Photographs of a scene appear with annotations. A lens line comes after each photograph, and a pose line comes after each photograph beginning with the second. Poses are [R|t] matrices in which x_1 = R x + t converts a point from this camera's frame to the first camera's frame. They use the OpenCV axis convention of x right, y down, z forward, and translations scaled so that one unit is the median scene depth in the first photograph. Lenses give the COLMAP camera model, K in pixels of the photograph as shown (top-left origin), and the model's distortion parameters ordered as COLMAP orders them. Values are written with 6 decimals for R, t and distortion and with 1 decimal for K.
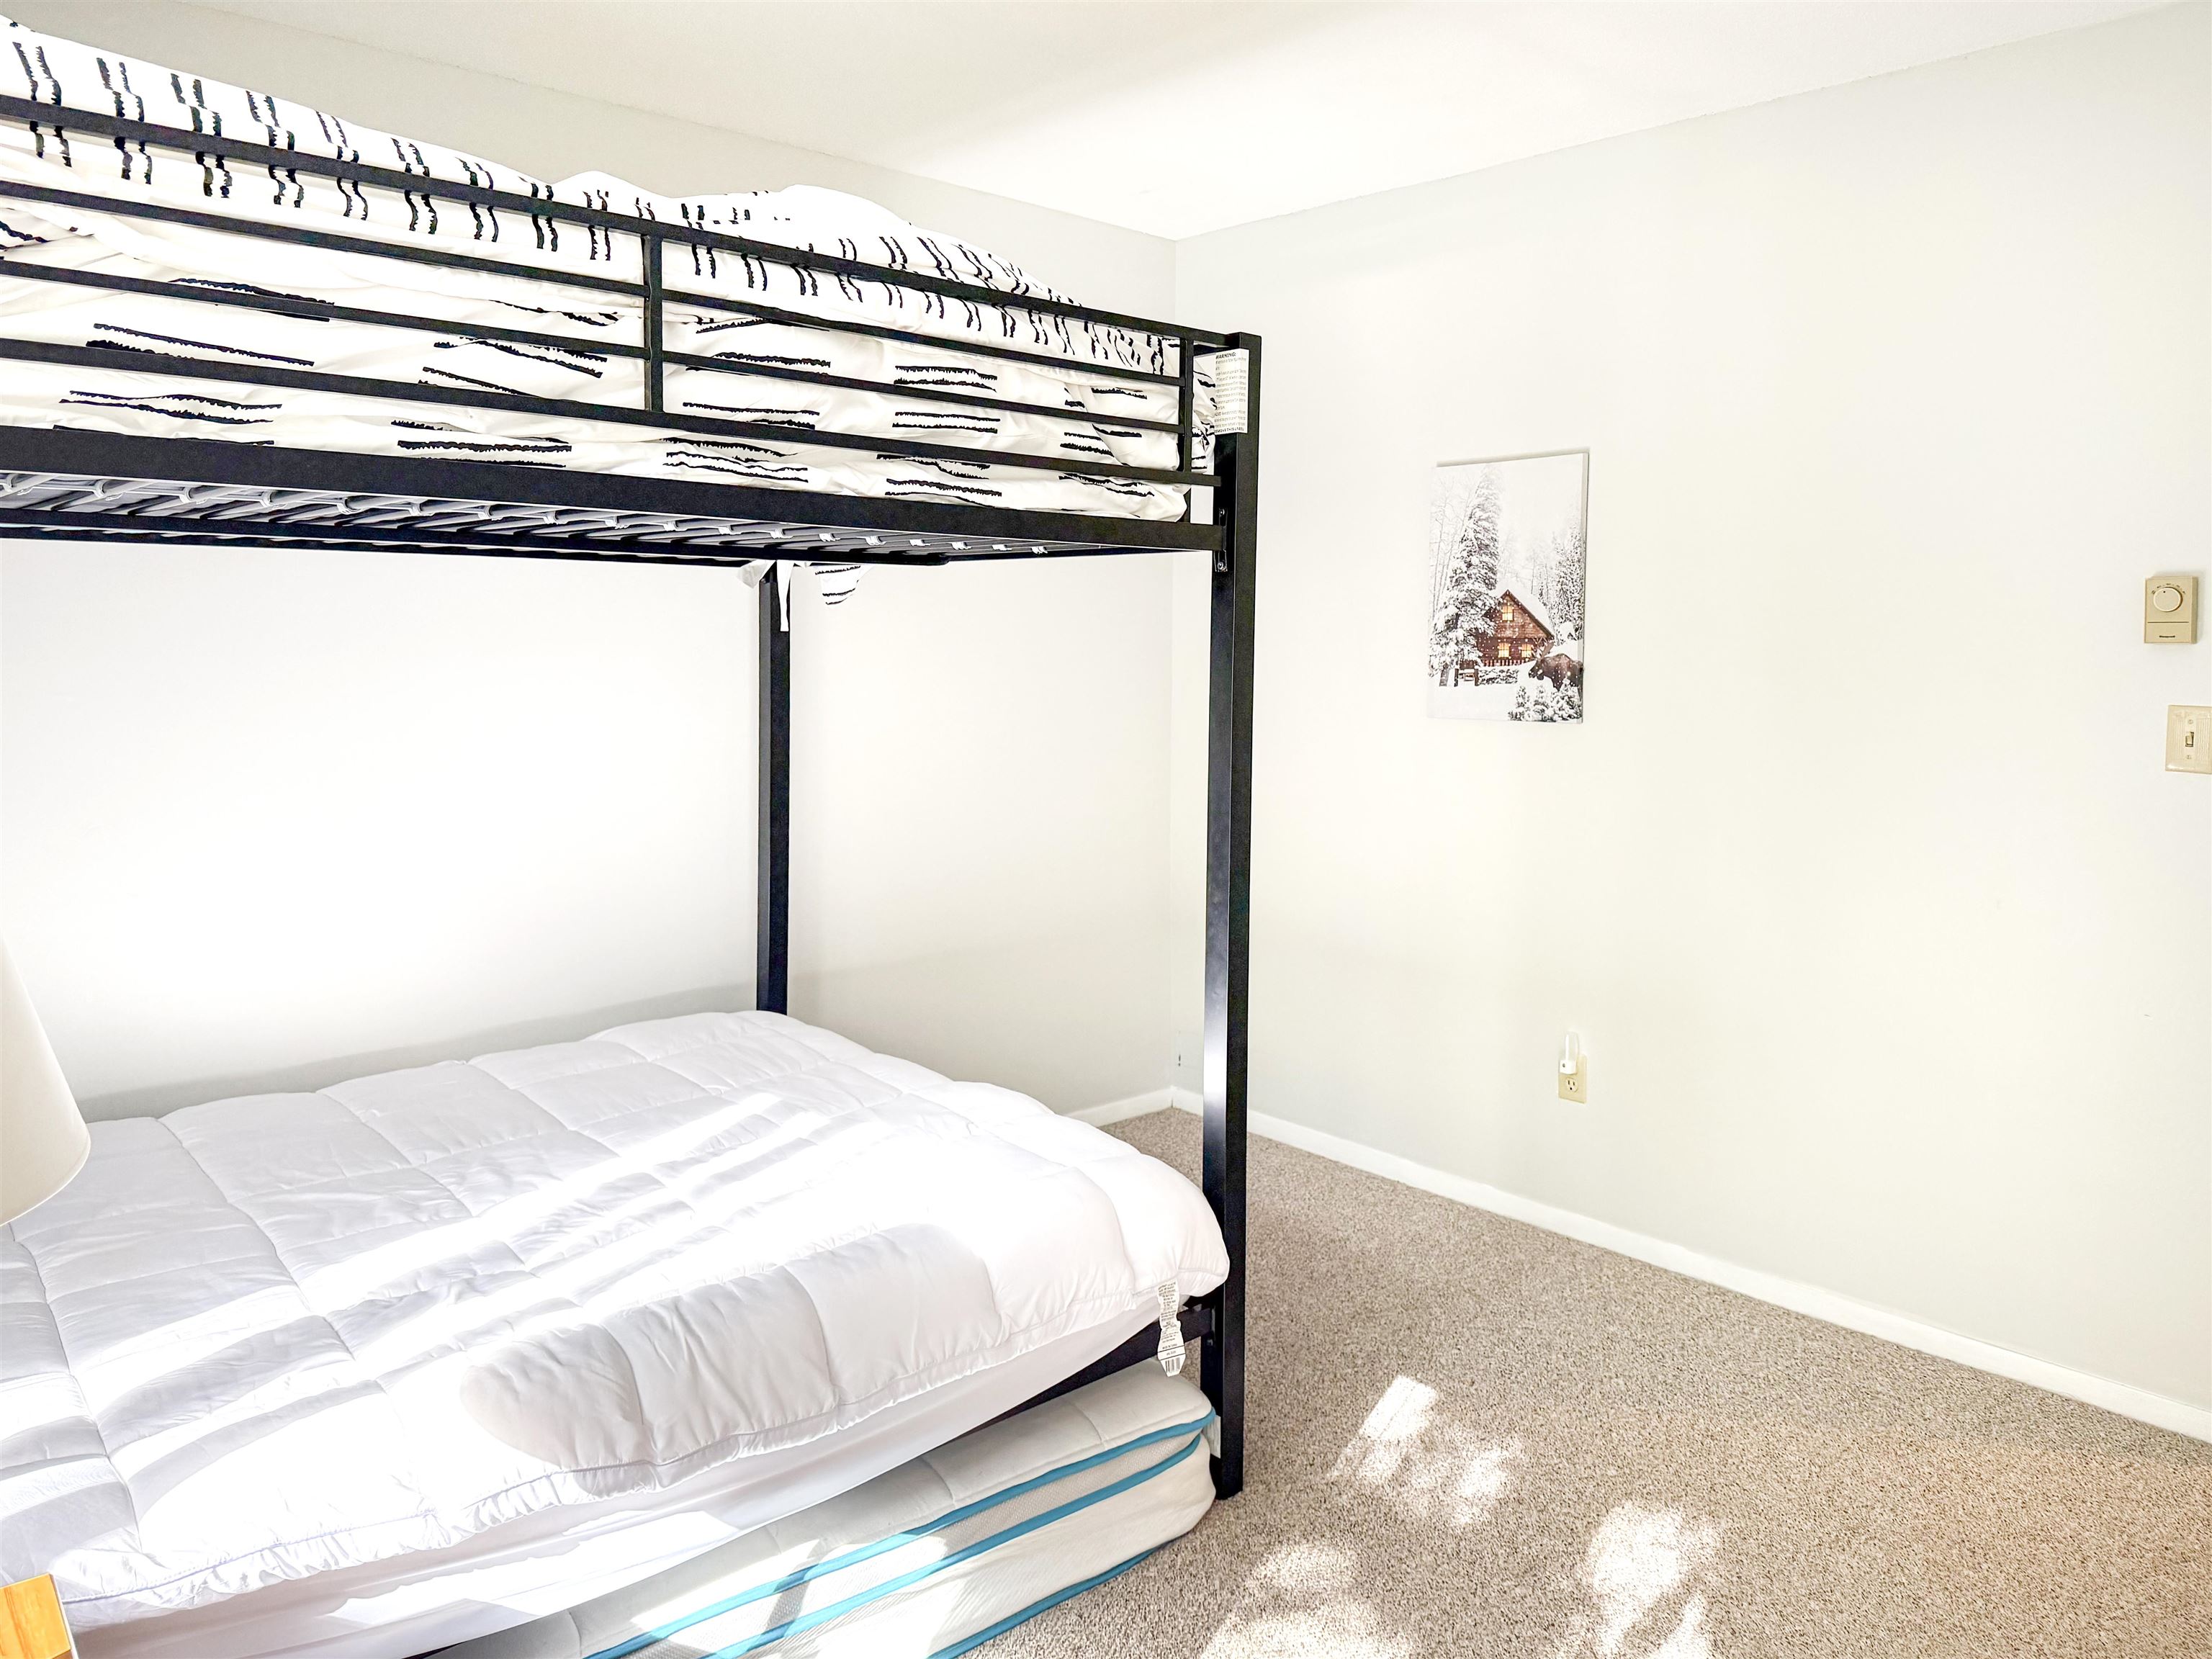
lens RADIAL K [[1586.1, 0, 1106.0], [0, 1586.1, 829.5], [0, 0, 1]] dist [-0.002597, -0.072721]
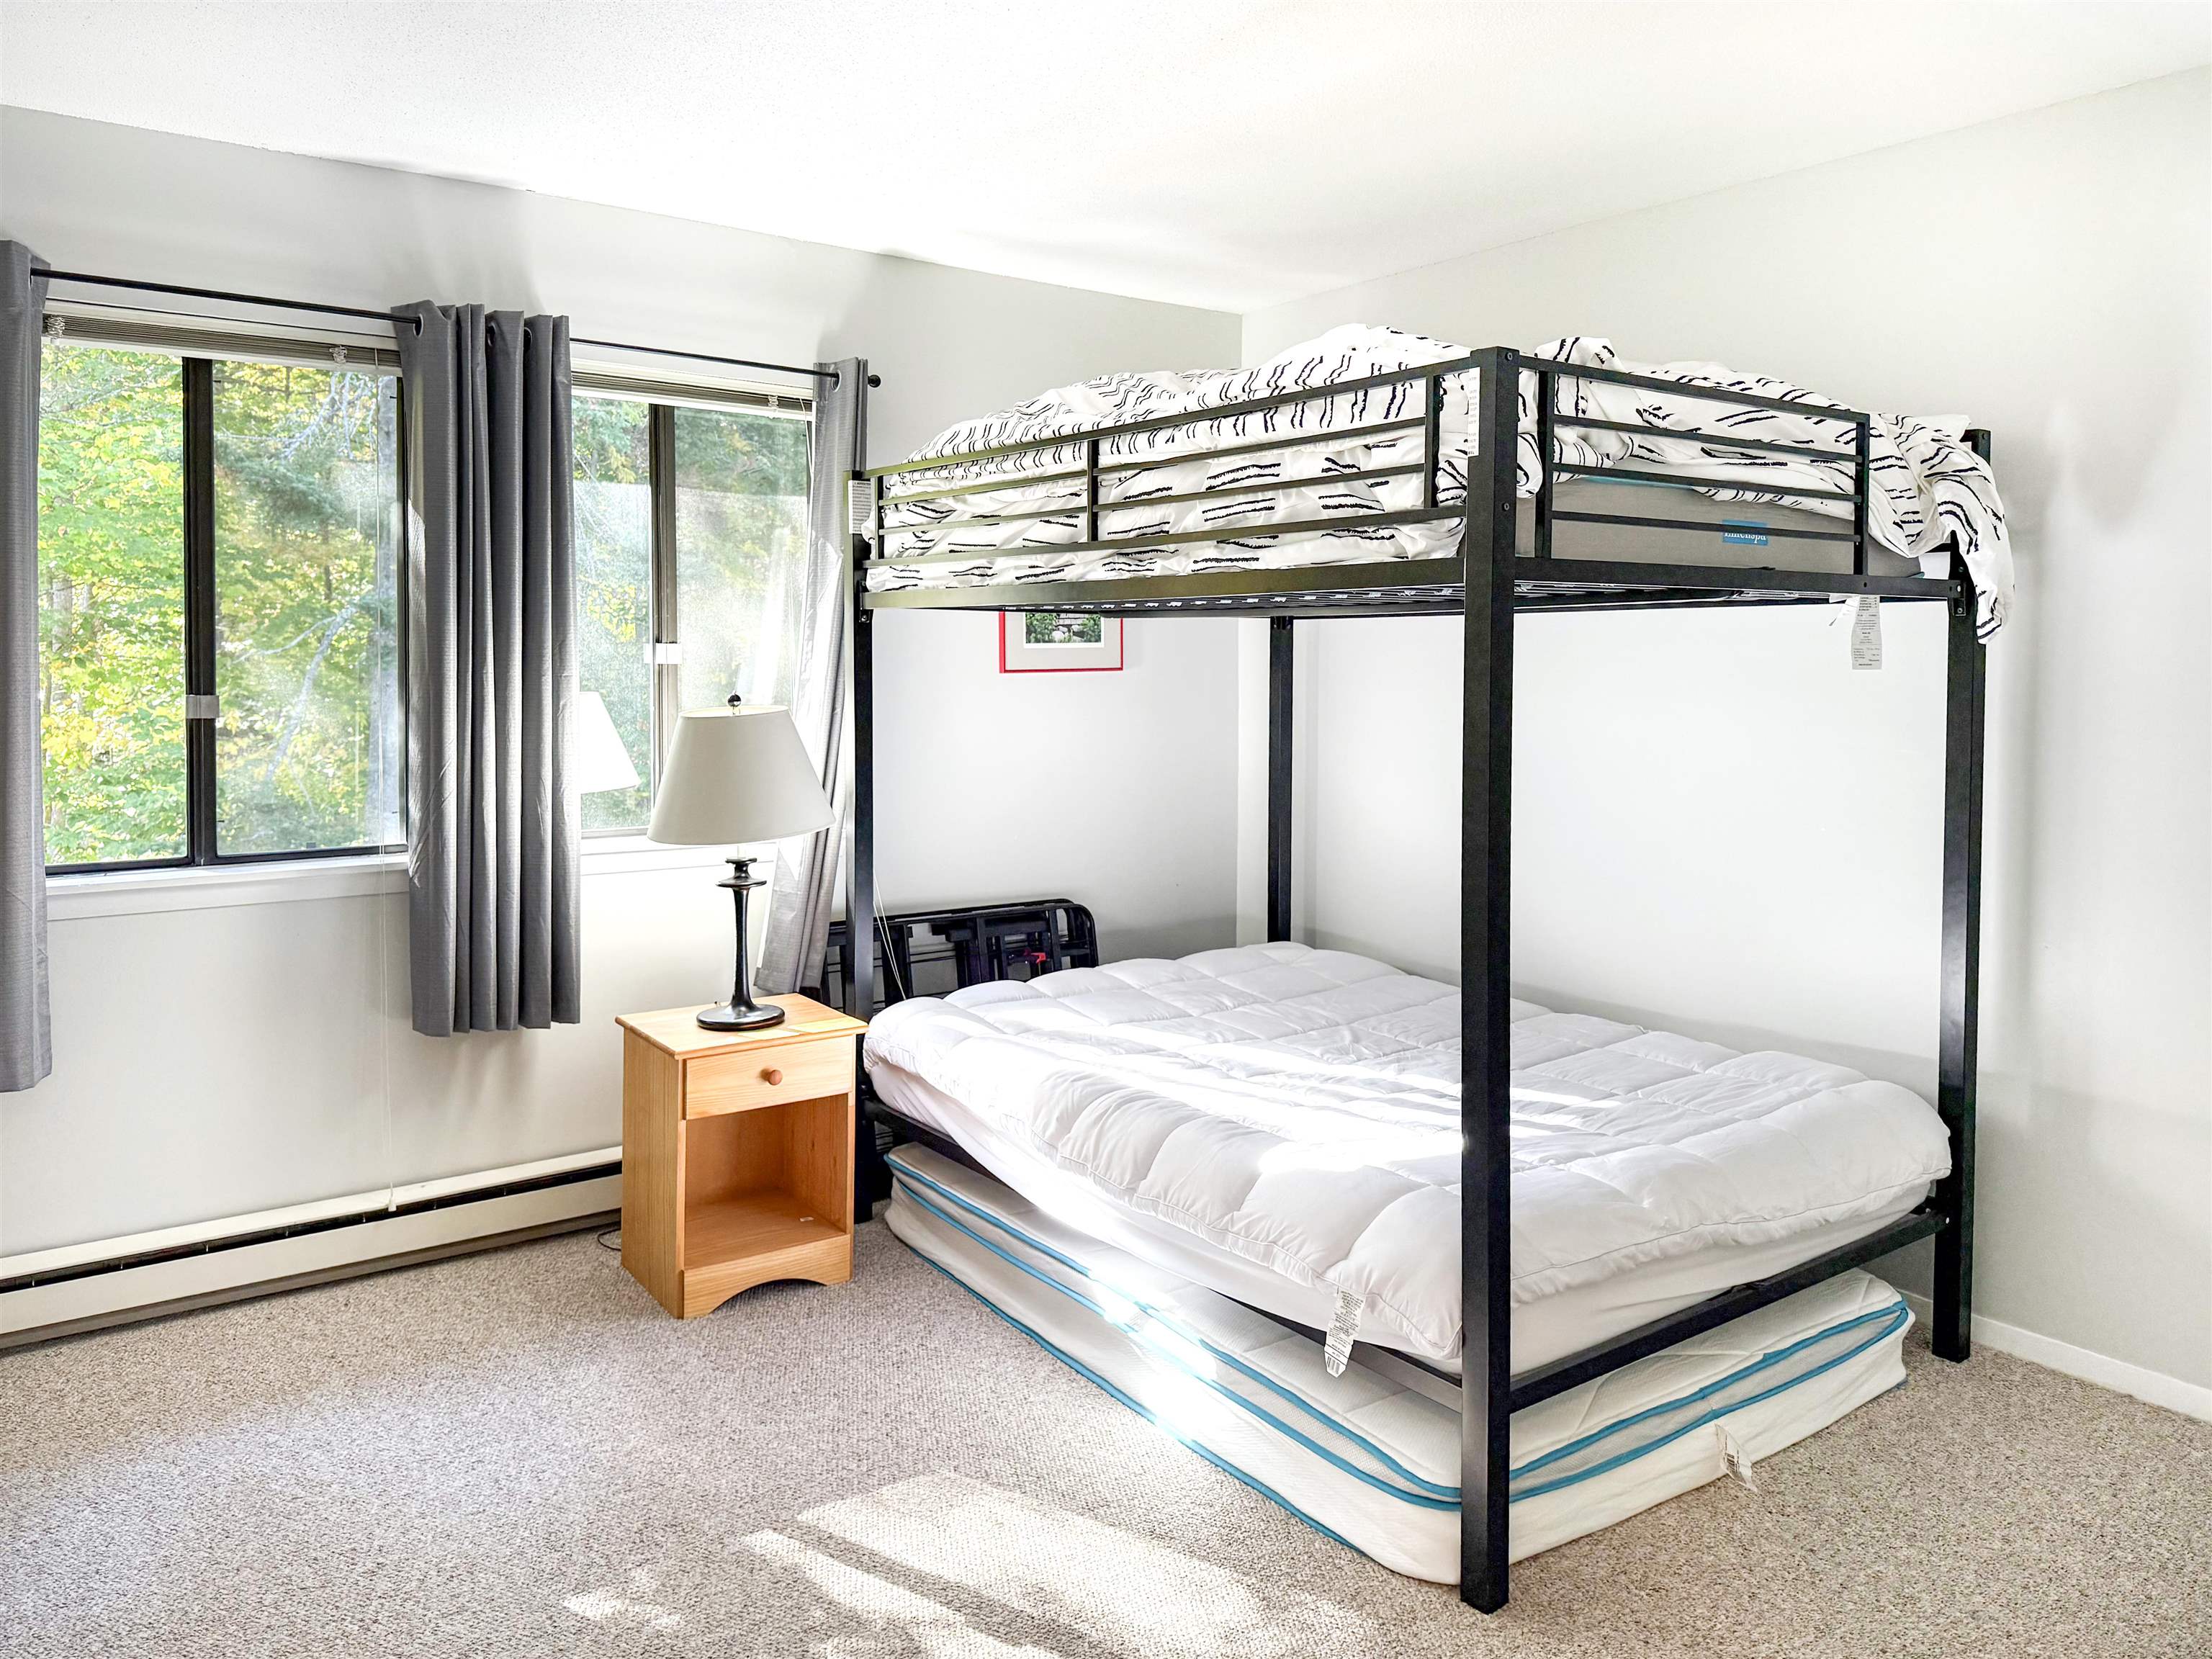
lens RADIAL K [[1586.1, 0, 1106.0], [0, 1586.1, 829.5], [0, 0, 1]] dist [-0.002597, -0.072721]
pose [[-0.110940, 0.097534, -0.989029, 1.214619], [-0.116575, 0.987025, 0.110413, -0.125881], [0.986966, 0.127545, -0.098131, 1.036794]]
